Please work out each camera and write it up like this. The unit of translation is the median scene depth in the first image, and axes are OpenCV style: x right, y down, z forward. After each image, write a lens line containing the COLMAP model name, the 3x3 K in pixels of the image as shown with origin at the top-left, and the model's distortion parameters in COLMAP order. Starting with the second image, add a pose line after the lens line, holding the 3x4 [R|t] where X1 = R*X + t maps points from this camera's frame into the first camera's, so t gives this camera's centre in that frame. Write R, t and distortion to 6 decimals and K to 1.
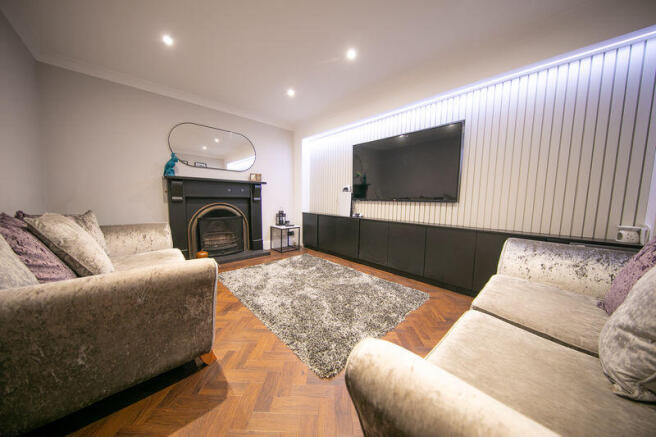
lens RADIAL K [[208.5, 0, 326.9], [0, 208.5, 216.7], [0, 0, 1]] dist [0.000588, -0.000004]
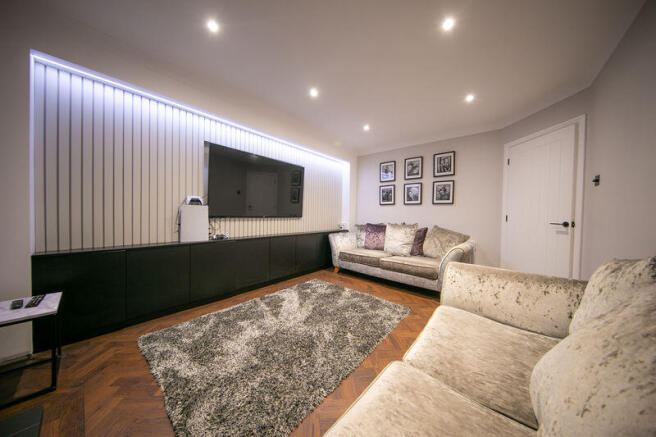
lens RADIAL K [[208.5, 0, 326.9], [0, 208.5, 216.7], [0, 0, 1]] dist [0.000588, -0.000004]
pose [[-0.119639, -0.019746, 0.992621, -0.692086], [0.080252, 0.996338, 0.029493, -0.075419], [-0.989569, 0.083189, -0.117616, 0.737591]]
